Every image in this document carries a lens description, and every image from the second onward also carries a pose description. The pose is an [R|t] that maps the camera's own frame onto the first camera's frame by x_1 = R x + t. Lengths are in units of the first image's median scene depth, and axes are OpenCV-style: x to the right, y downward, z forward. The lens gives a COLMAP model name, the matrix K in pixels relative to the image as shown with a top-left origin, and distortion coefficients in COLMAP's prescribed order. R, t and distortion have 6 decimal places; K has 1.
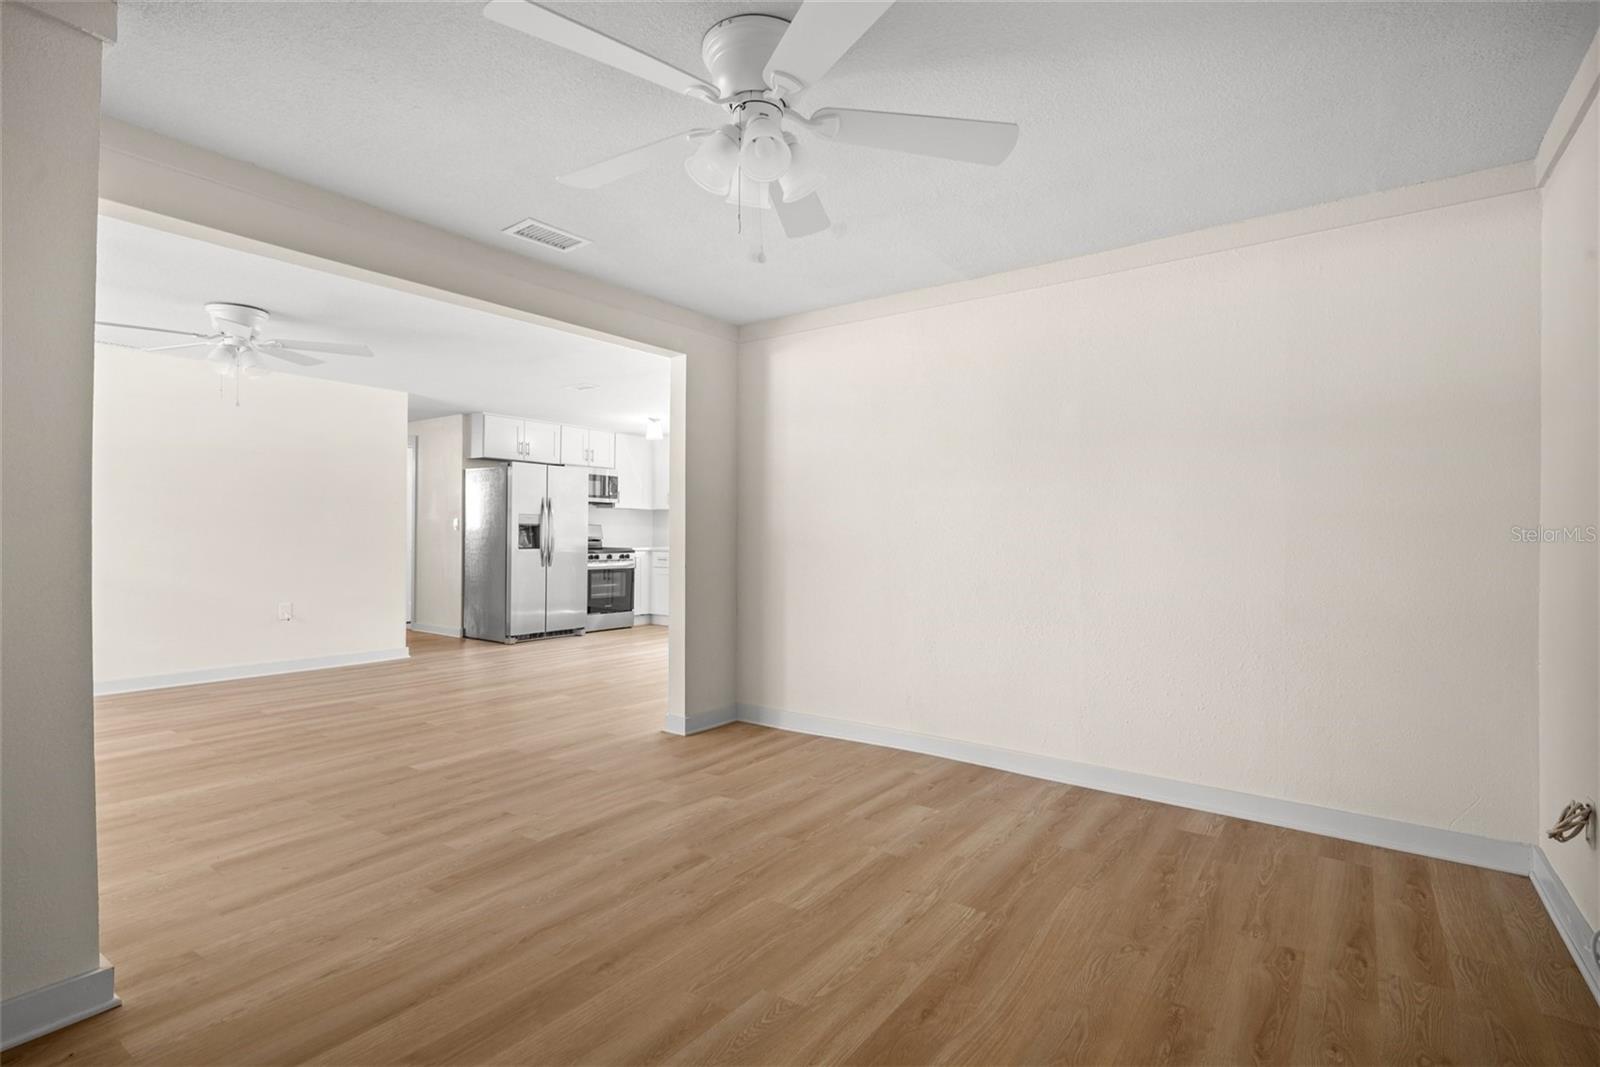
lens RADIAL K [[766.9, 0, 800.0], [0, 766.9, 533.5], [0, 0, 1]] dist [-0.000417, 0.000113]
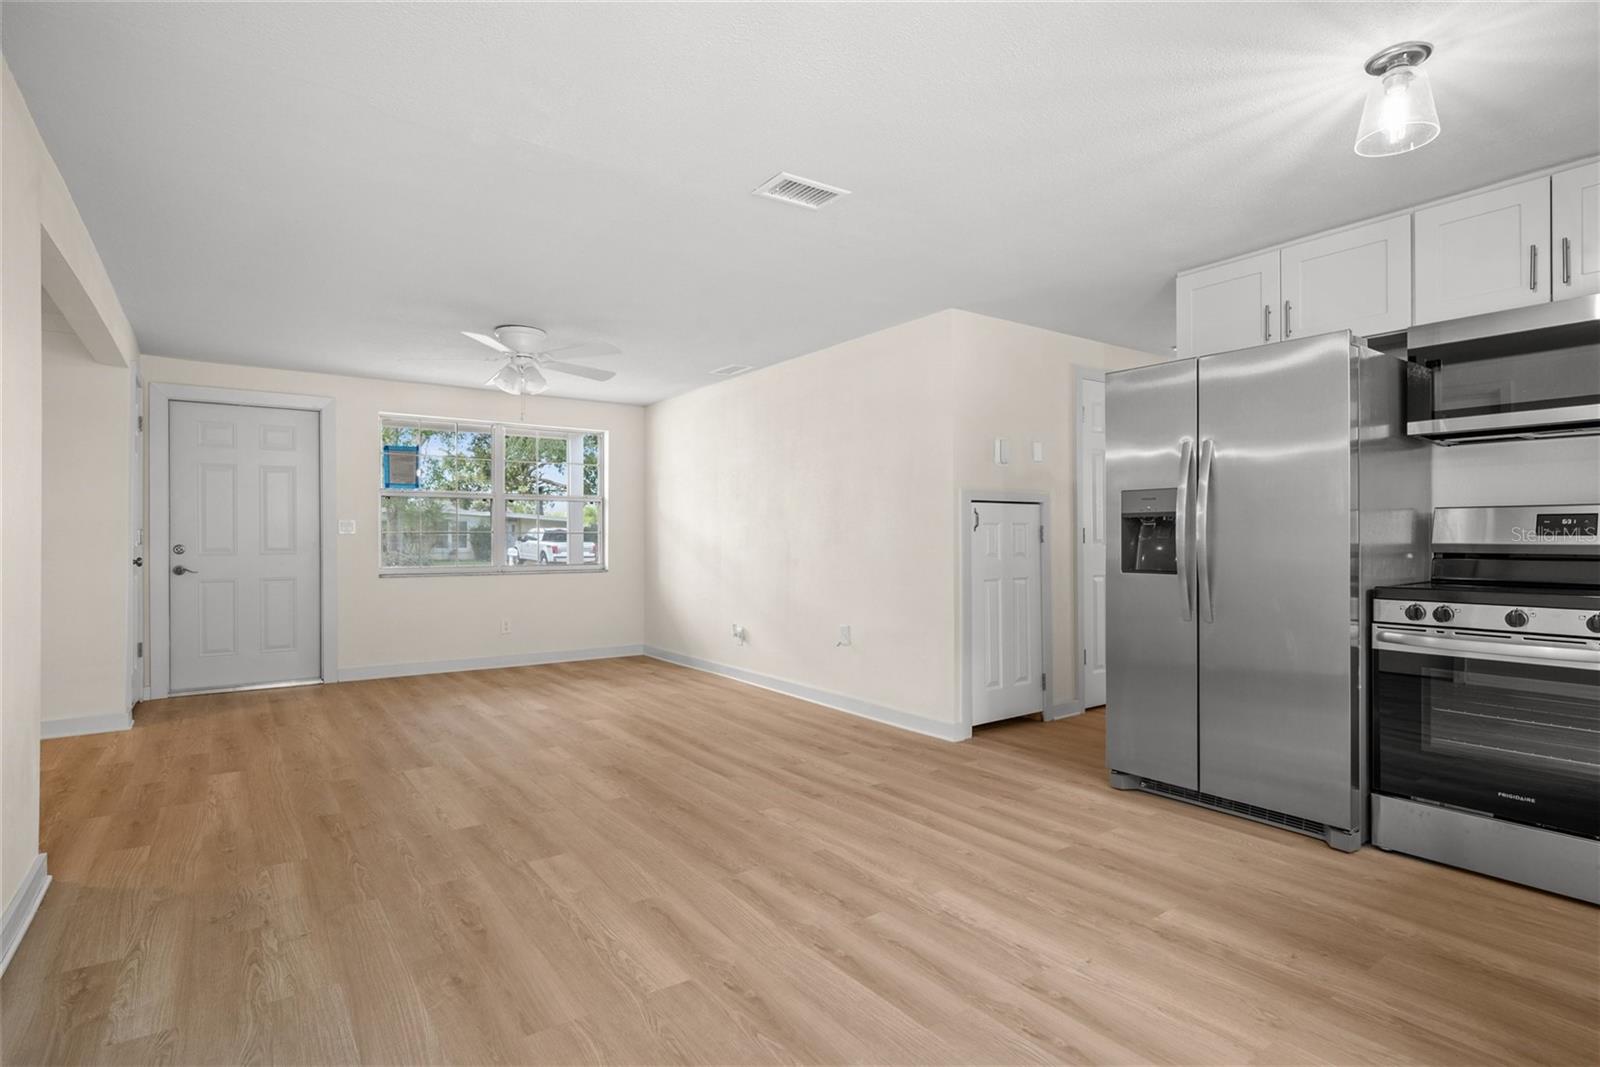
lens RADIAL K [[802.4, 0, 800.0], [0, 802.4, 540.2], [0, 0, 1]] dist [-0.002641, 0.000939]
pose [[-0.315522, -0.004723, -0.948906, 0.111524], [-0.000217, 0.999988, -0.004905, 0.004102], [0.948918, -0.001341, -0.315520, 0.910871]]
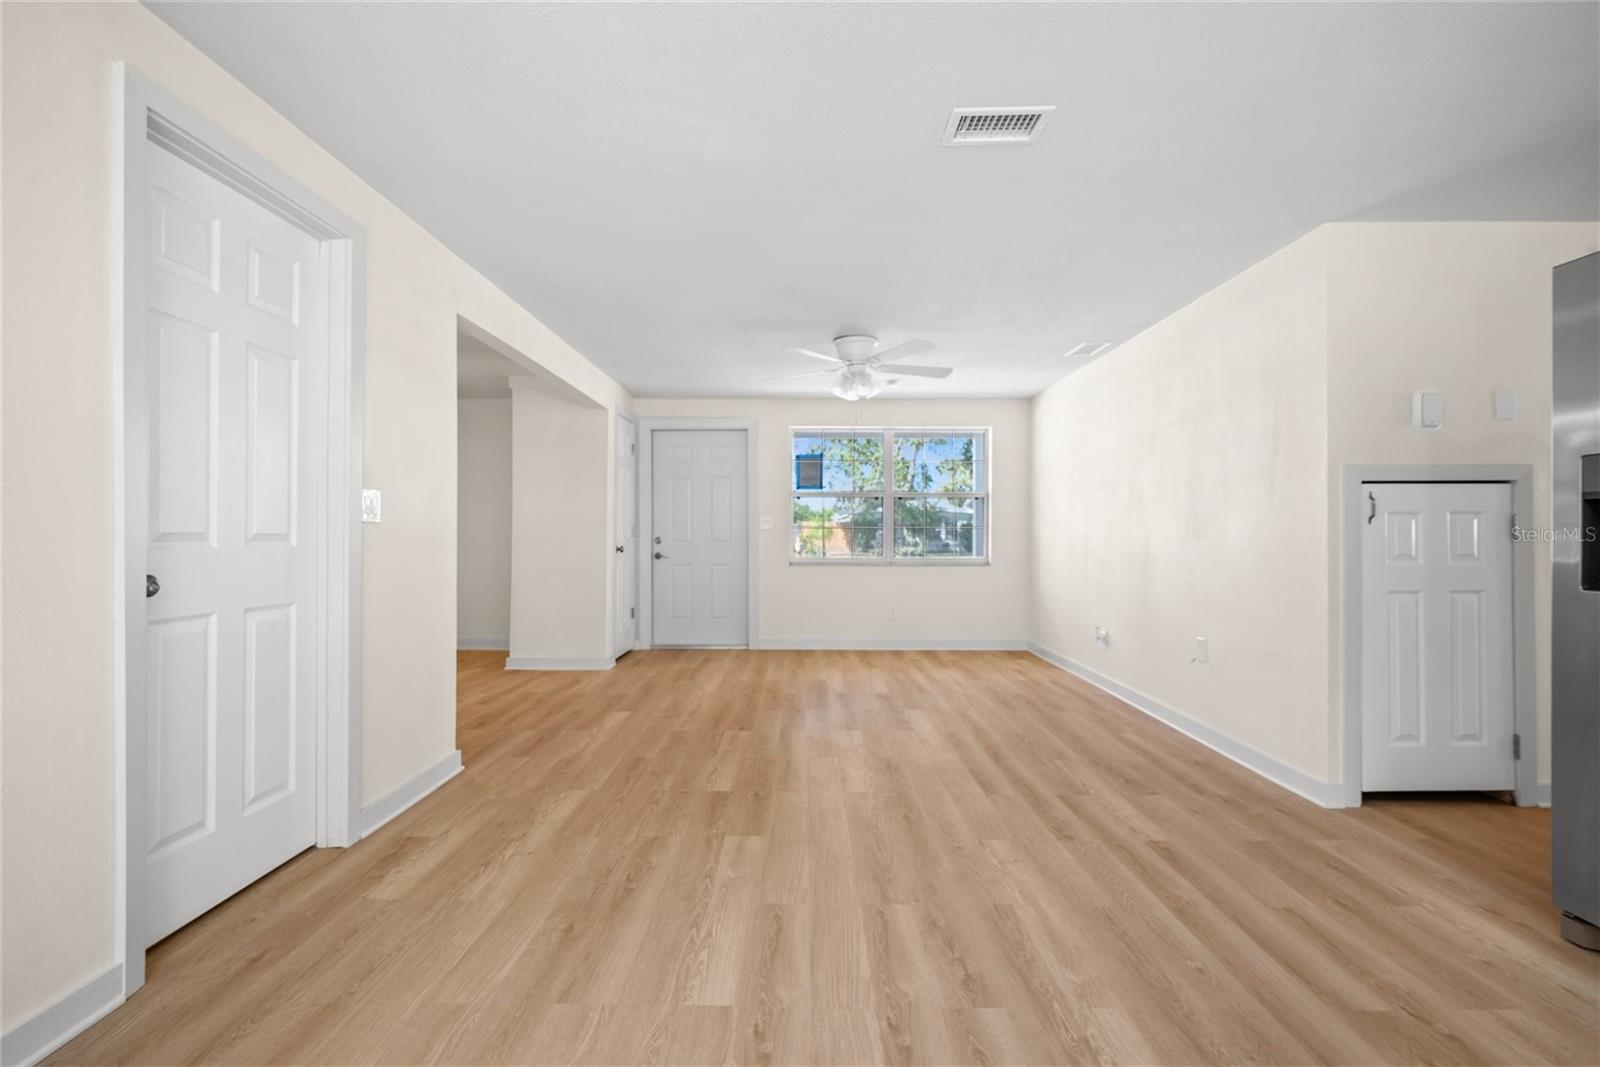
lens RADIAL K [[744.8, 0, 801.9], [0, 744.8, 534.8], [0, 0, 1]] dist [-0.001688, -0.000051]
pose [[-0.809344, -0.006588, -0.587298, -0.002229], [-0.006258, 0.999977, -0.002592, 0.003565], [0.587302, 0.001577, -0.809366, 0.984589]]
